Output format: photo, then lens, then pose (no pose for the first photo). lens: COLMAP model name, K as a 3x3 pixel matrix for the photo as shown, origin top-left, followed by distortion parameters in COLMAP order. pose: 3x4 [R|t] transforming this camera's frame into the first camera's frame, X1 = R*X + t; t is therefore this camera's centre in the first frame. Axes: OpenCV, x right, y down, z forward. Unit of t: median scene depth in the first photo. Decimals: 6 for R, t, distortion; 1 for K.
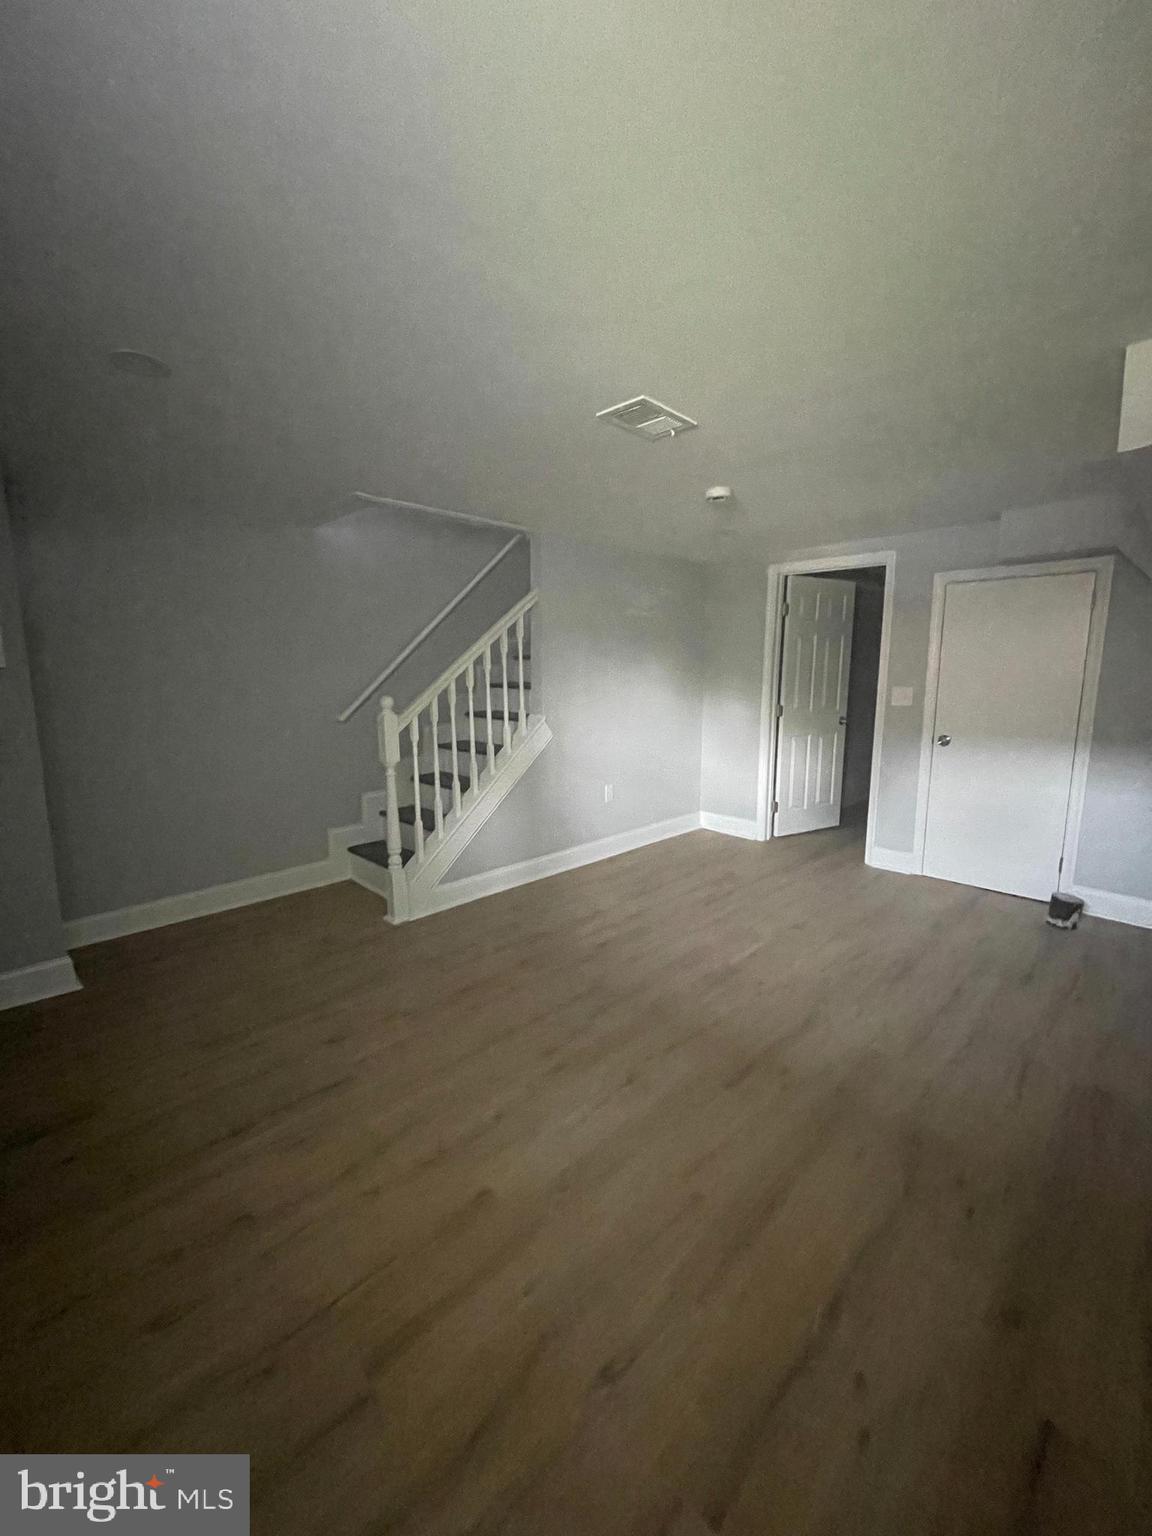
lens RADIAL K [[616.7, 0, 581.0], [0, 616.7, 775.4], [0, 0, 1]] dist [-0.002067, 0.001453]
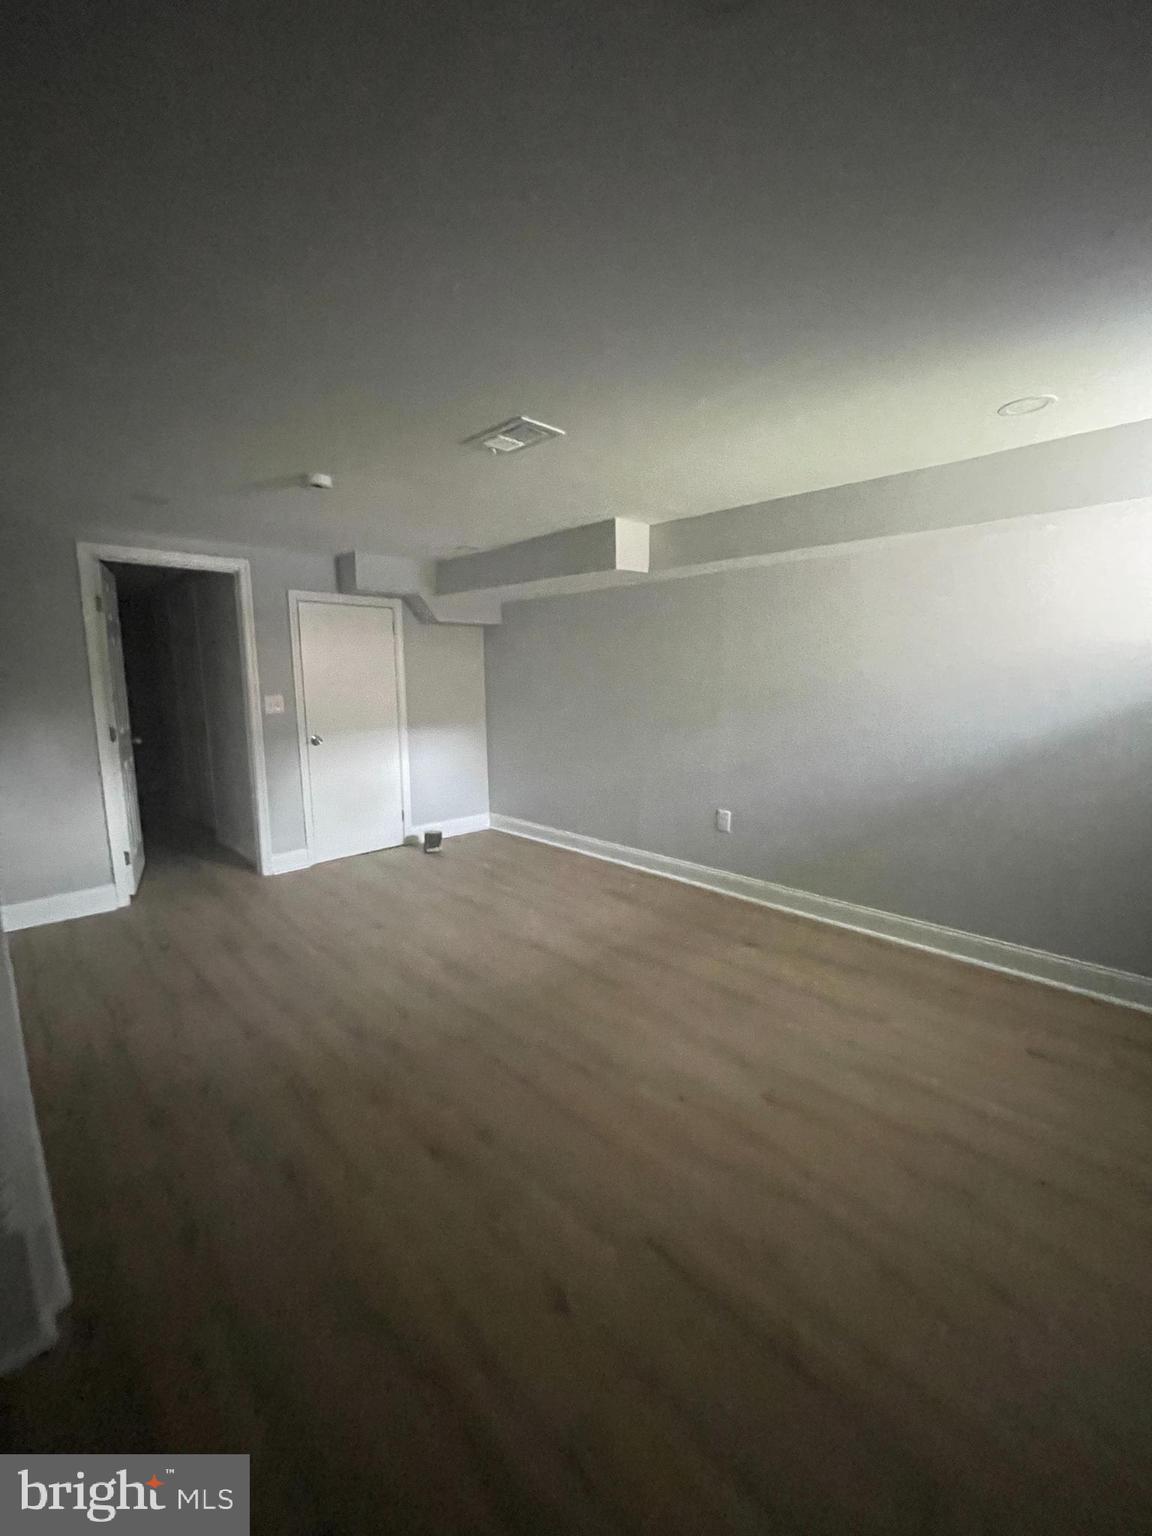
lens RADIAL K [[616.7, 0, 575.7], [0, 616.7, 759.7], [0, 0, 1]] dist [-0.002067, 0.001453]
pose [[0.001809, -0.136619, 0.990622, -0.536510], [0.184684, 0.973628, 0.133938, -0.085265], [-0.982796, 0.182710, 0.026993, 0.511528]]
